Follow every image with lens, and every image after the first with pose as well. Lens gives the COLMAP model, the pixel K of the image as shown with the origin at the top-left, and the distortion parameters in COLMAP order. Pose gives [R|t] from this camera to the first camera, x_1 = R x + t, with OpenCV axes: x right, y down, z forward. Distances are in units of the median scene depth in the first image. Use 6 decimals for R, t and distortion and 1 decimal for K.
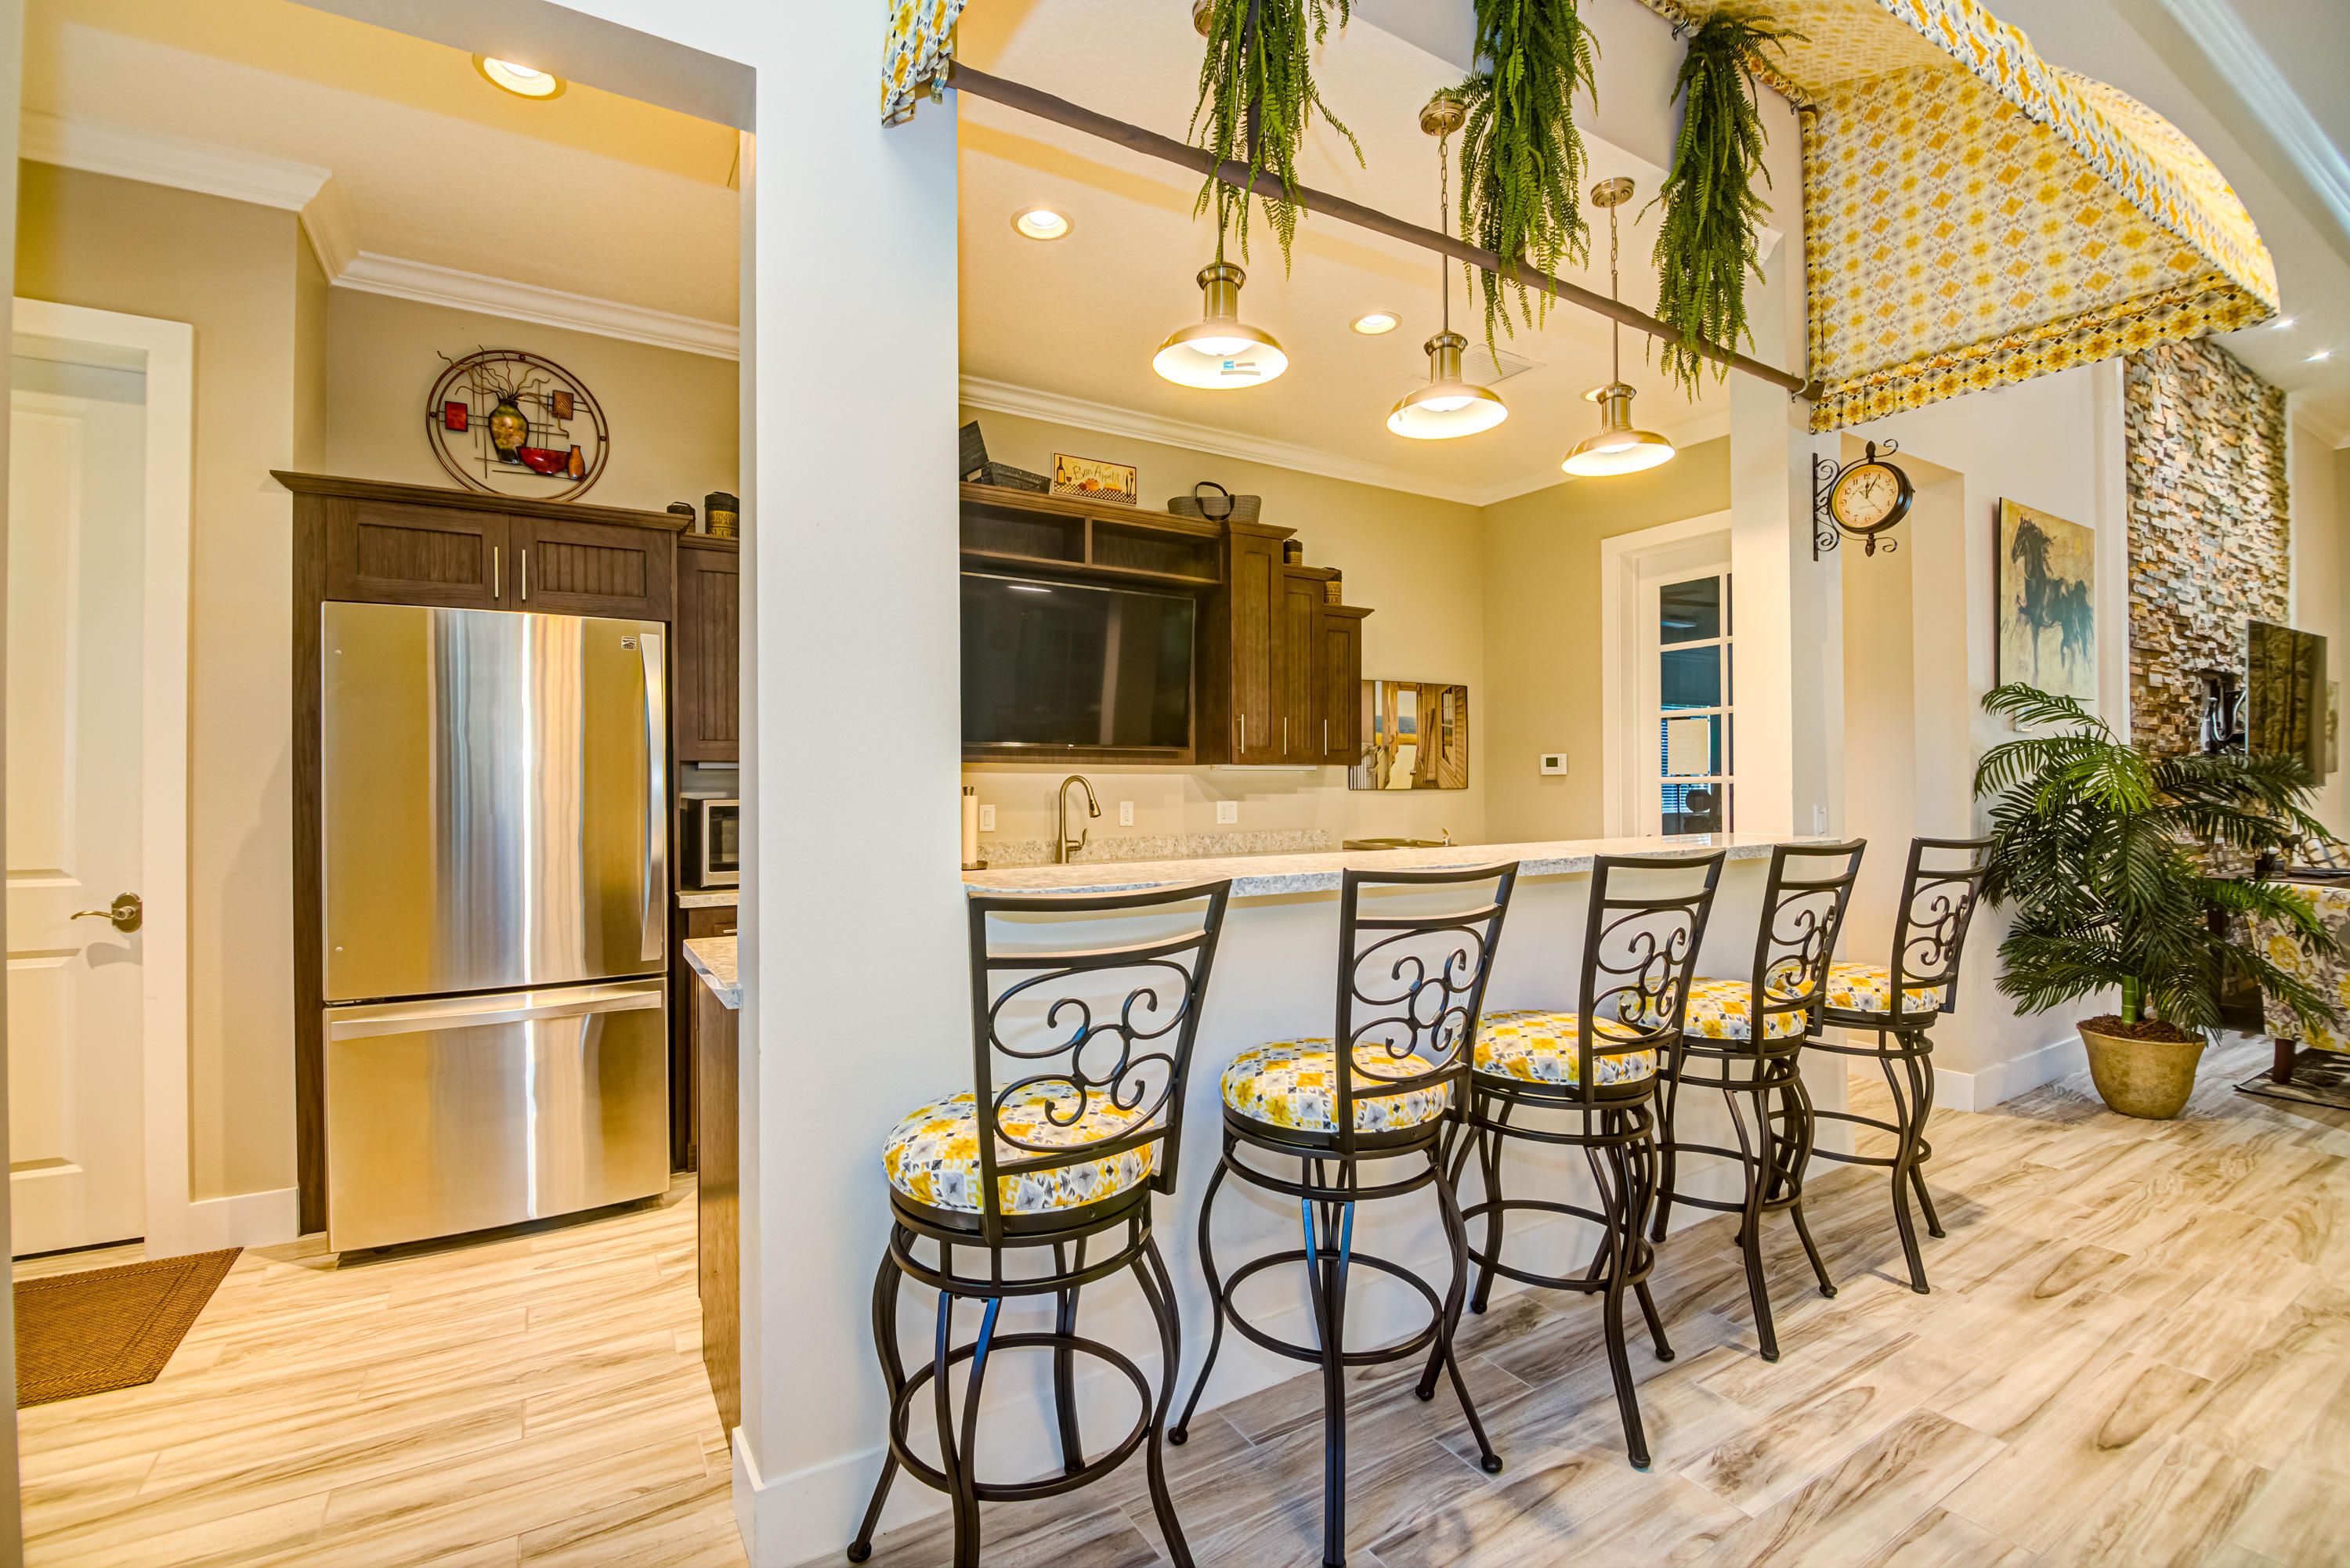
lens RADIAL K [[1013.1, 0, 1182.8], [0, 1013.1, 779.7], [0, 0, 1]] dist [0.003273, -0.014227]
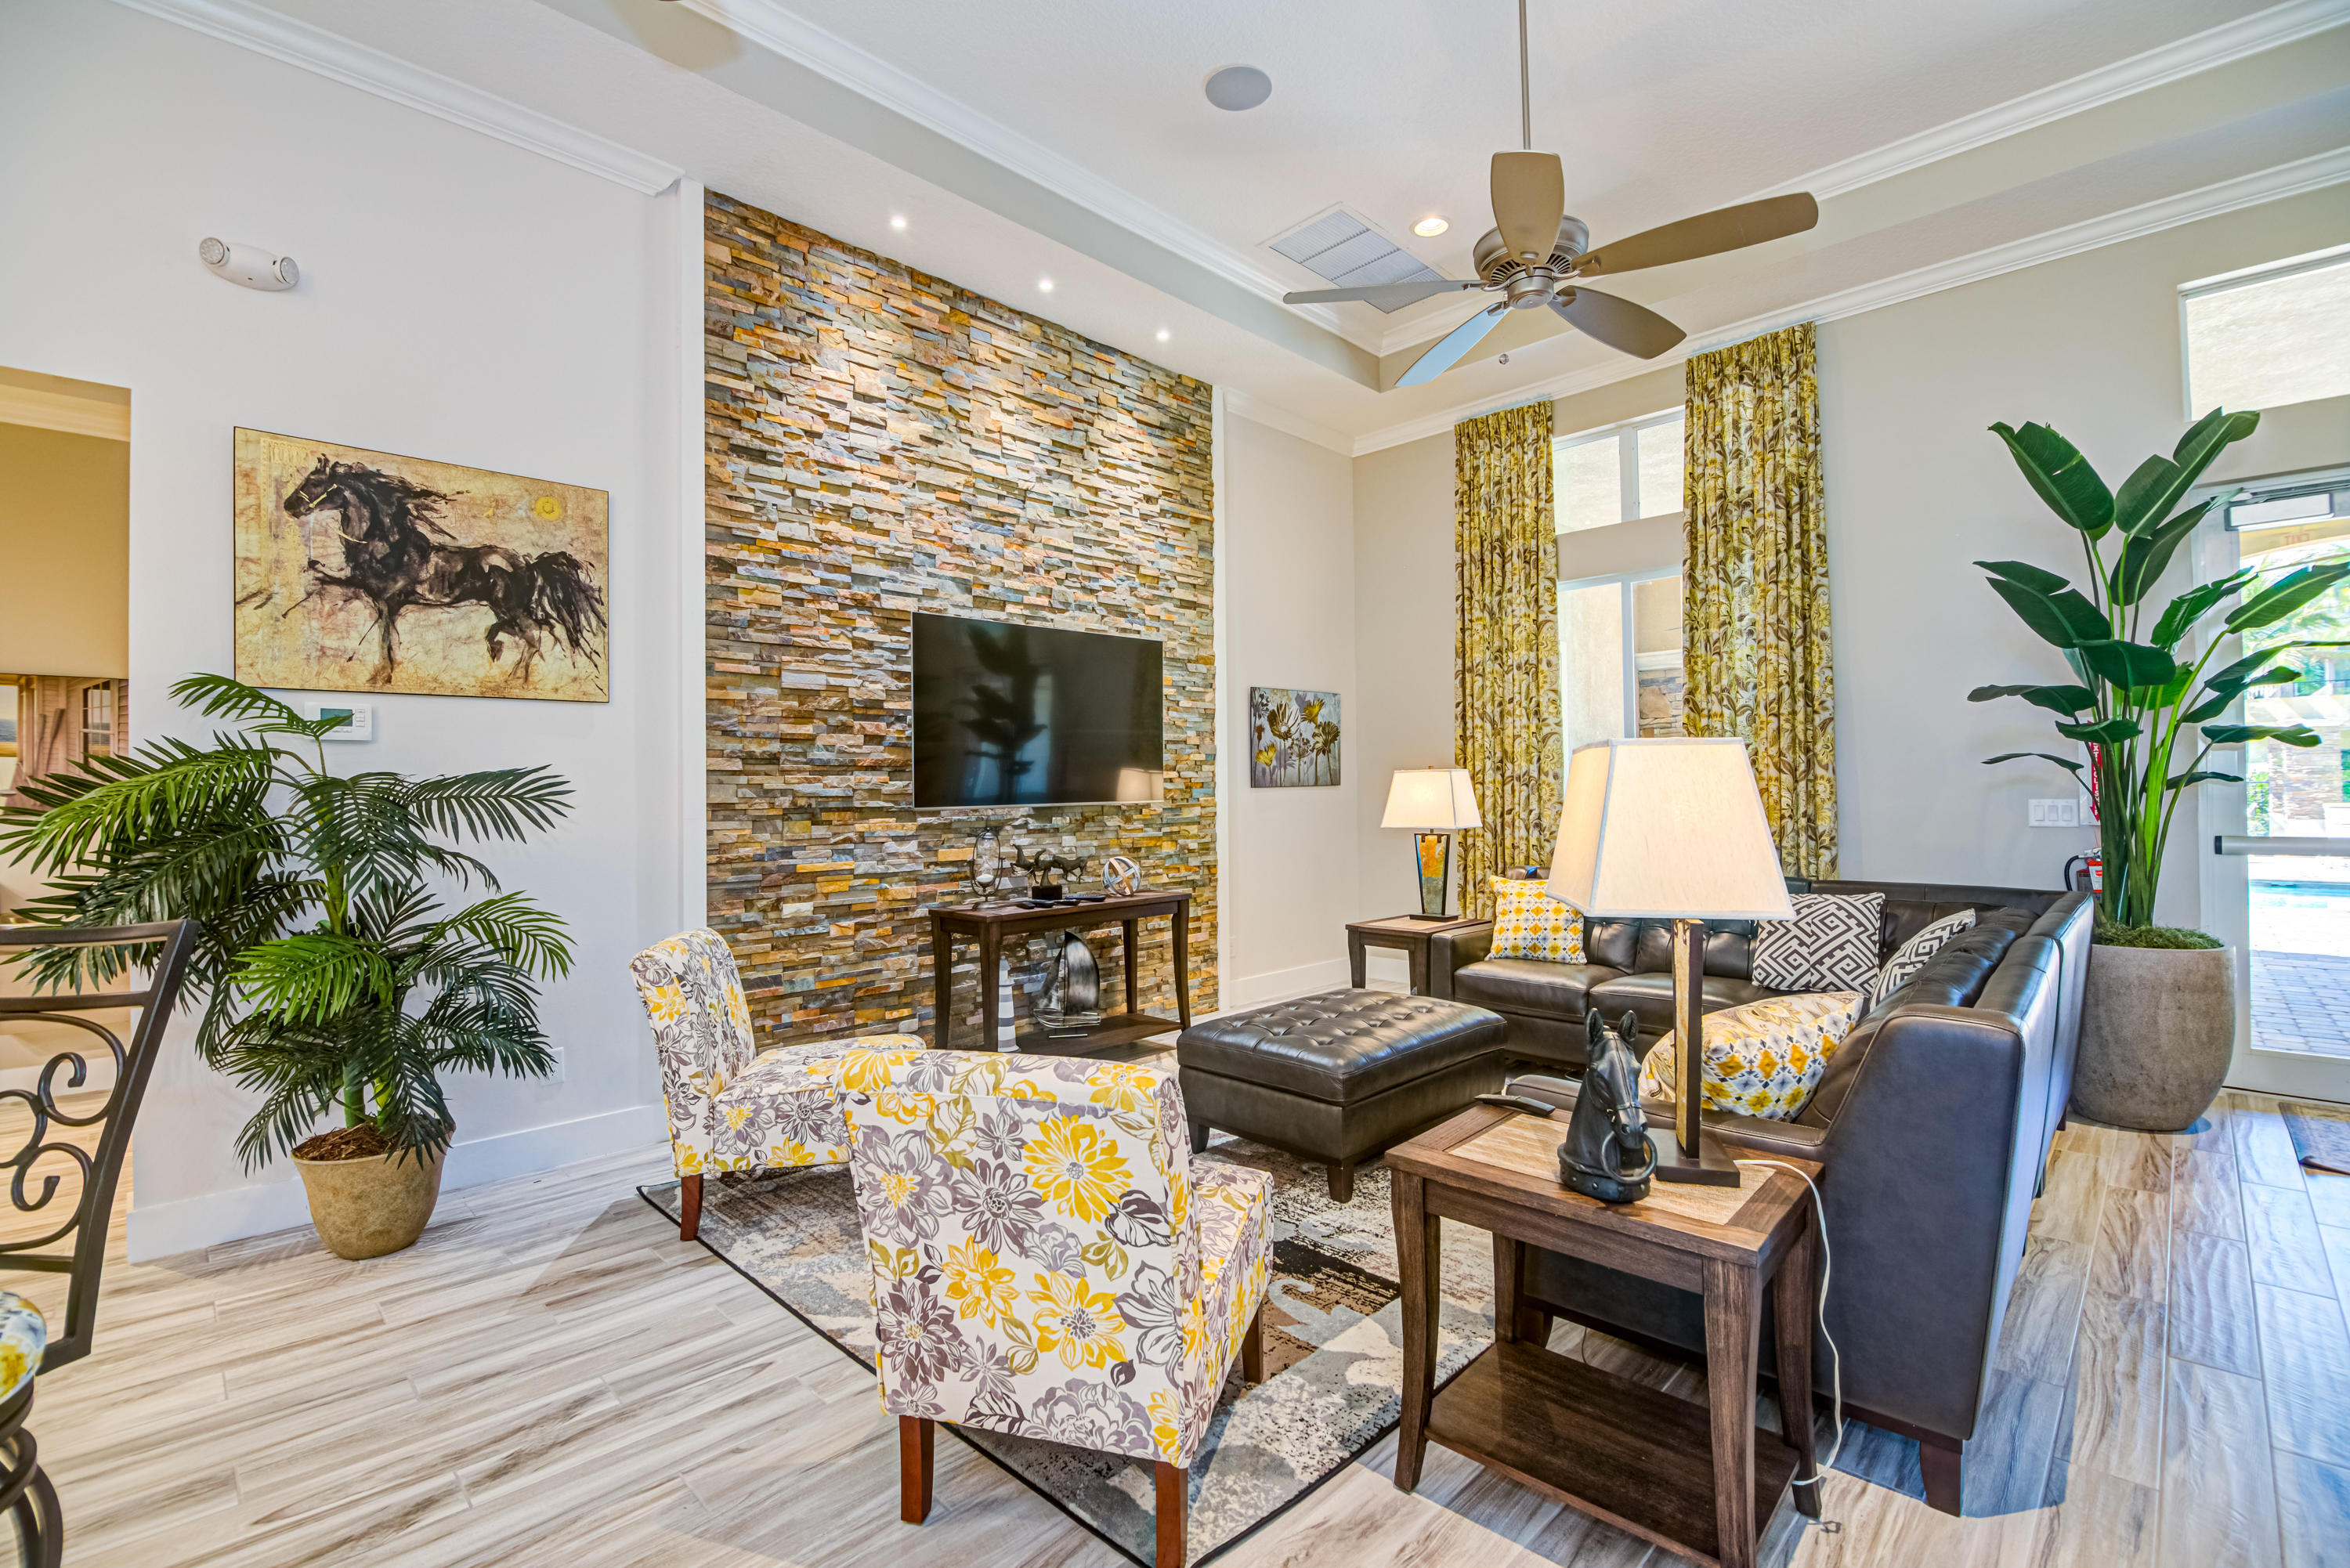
lens RADIAL K [[1011.6, 0, 1151.3], [0, 1011.6, 781.8], [0, 0, 1]] dist [-0.000216, -0.011400]
pose [[0.974086, -0.002371, 0.226167, 1.178962], [0.004431, 0.999953, -0.008603, -0.007168], [-0.226136, 0.009383, 0.974051, 0.116328]]
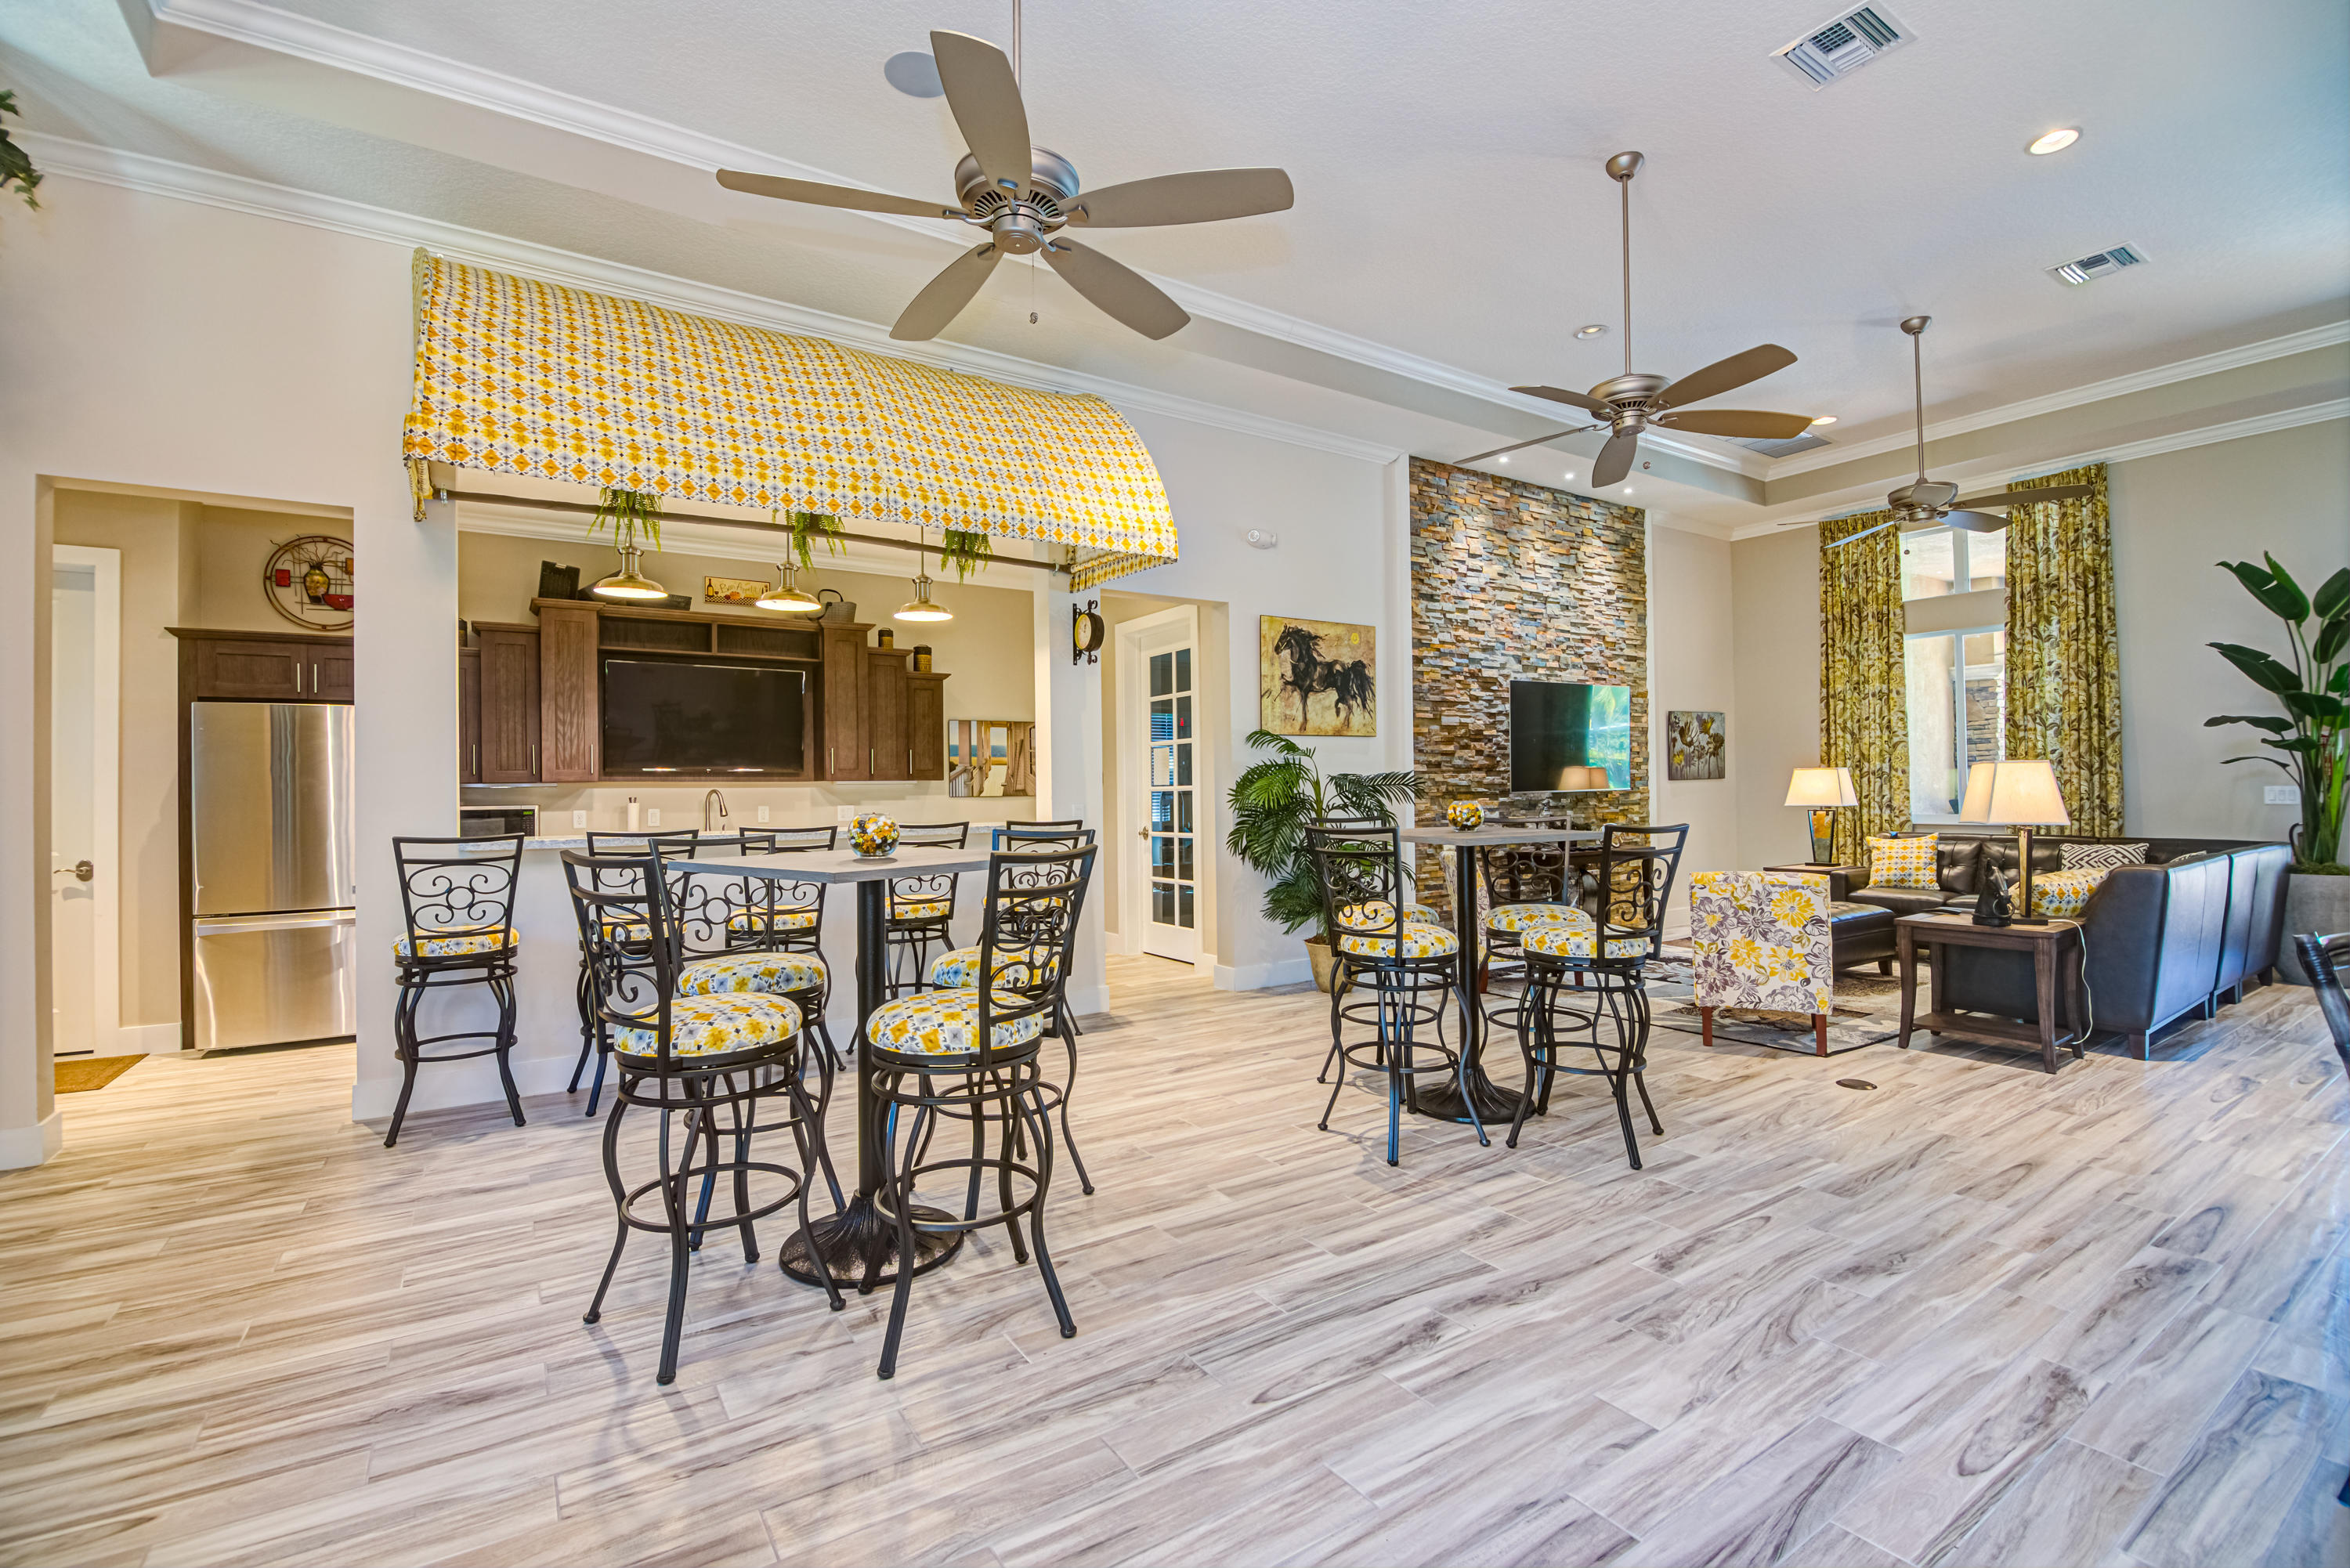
lens RADIAL K [[1008.2, 0, 1165.3], [0, 1008.2, 779.4], [0, 0, 1]] dist [-0.001224, -0.009634]
pose [[0.999490, -0.006124, 0.031342, 0.547459], [0.006309, 0.999963, -0.005802, -0.006412], [-0.031305, 0.005997, 0.999492, -0.557880]]
